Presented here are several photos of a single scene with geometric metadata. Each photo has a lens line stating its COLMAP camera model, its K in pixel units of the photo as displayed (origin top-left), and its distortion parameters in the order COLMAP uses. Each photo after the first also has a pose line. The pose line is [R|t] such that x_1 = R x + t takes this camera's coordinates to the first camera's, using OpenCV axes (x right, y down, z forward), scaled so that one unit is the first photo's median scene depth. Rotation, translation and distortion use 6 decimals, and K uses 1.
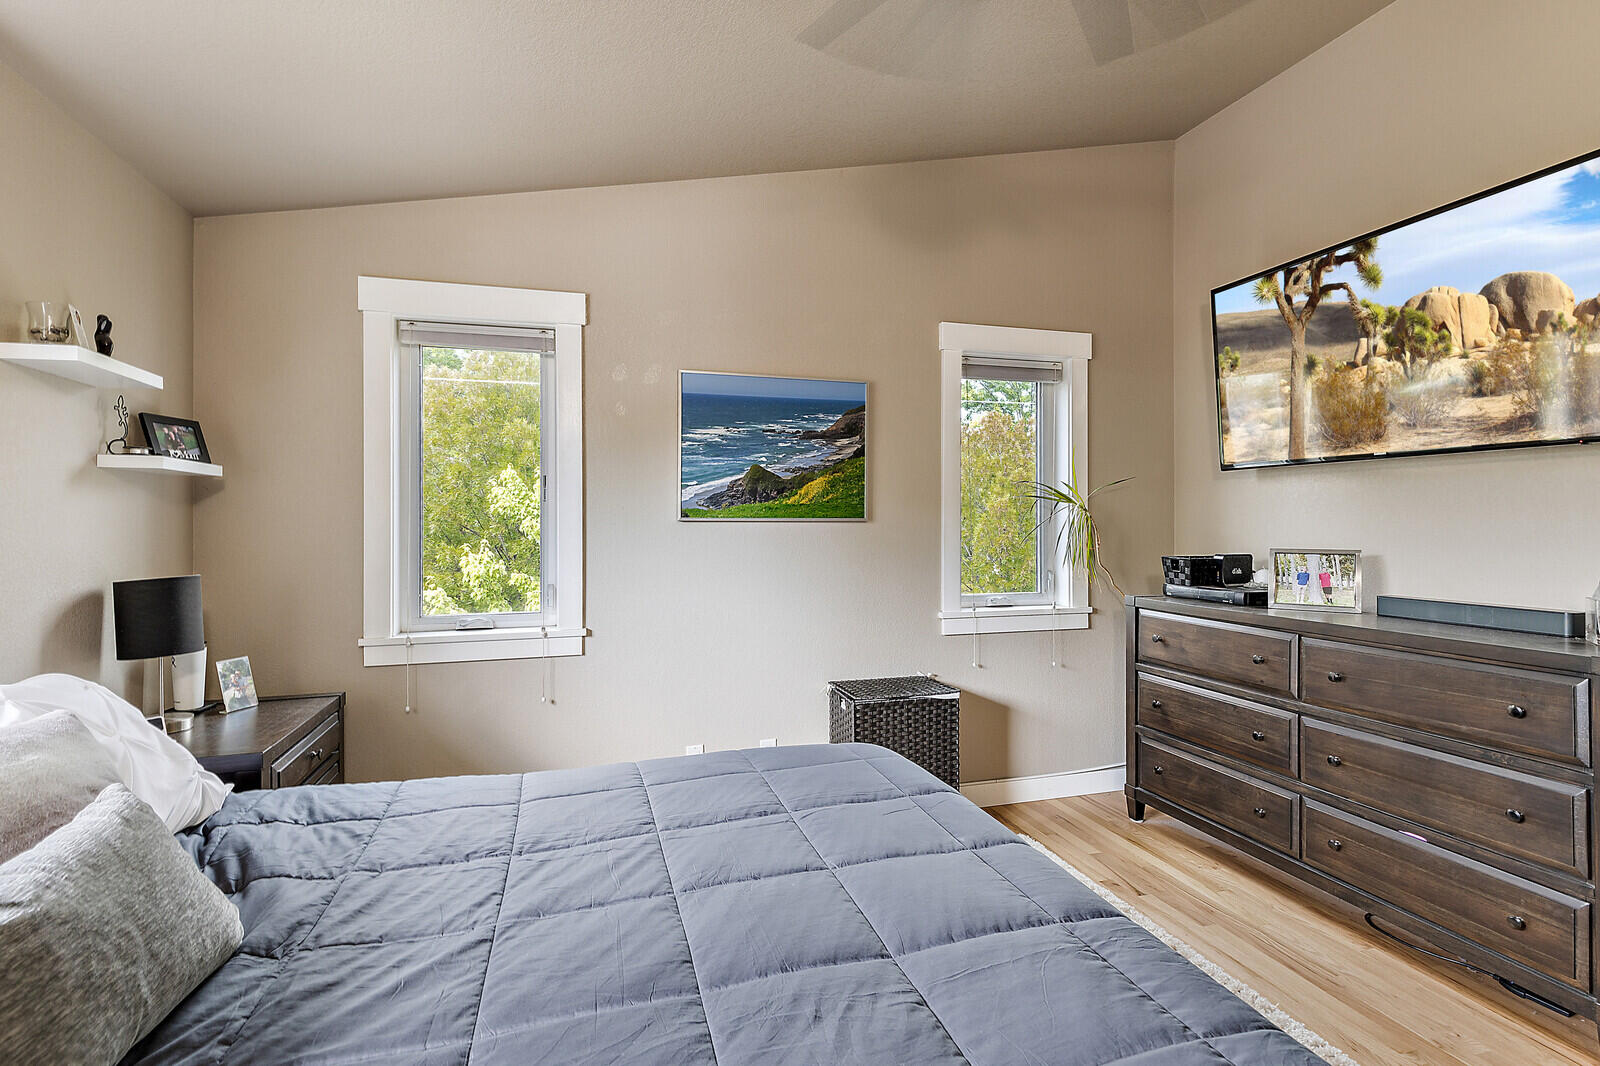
lens RADIAL K [[736.7, 0, 797.5], [0, 736.7, 525.1], [0, 0, 1]] dist [0.007240, -0.000400]
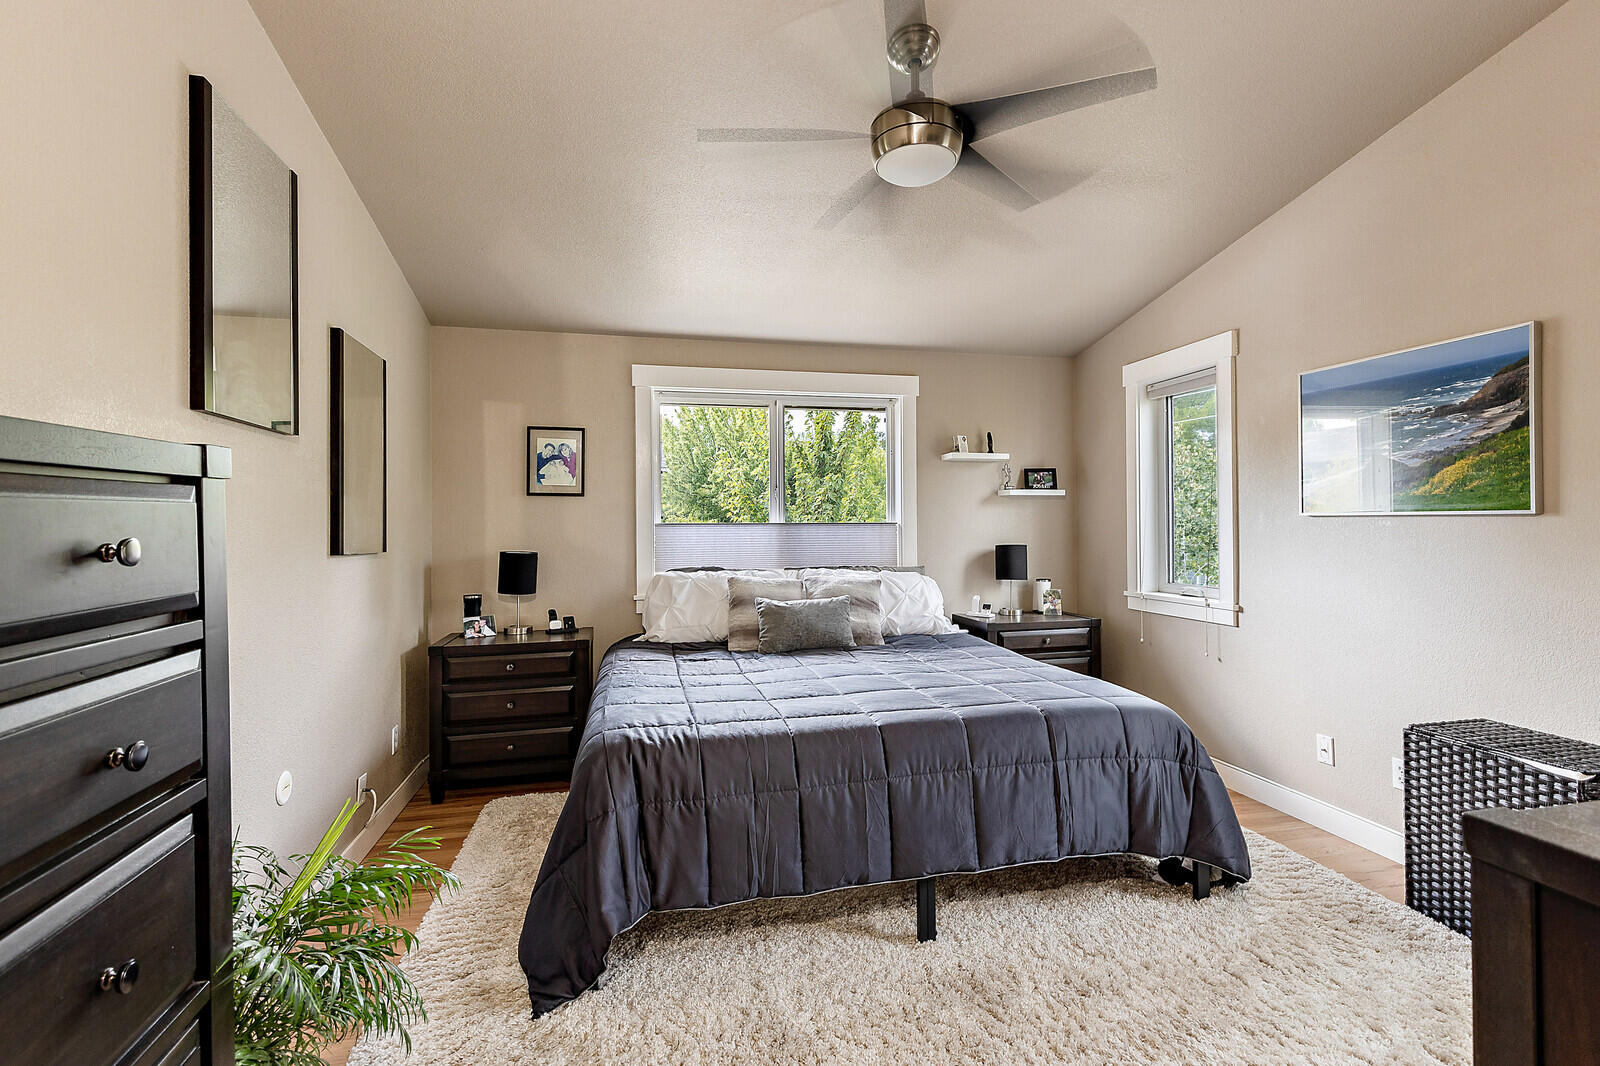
lens RADIAL K [[736.7, 0, 800.7], [0, 736.7, 525.3], [0, 0, 1]] dist [0.007240, -0.000400]
pose [[-0.057527, 0.008504, -0.998308, 0.890326], [0.012561, 0.999891, 0.007794, -0.009332], [0.998265, -0.012091, -0.057628, 0.326289]]
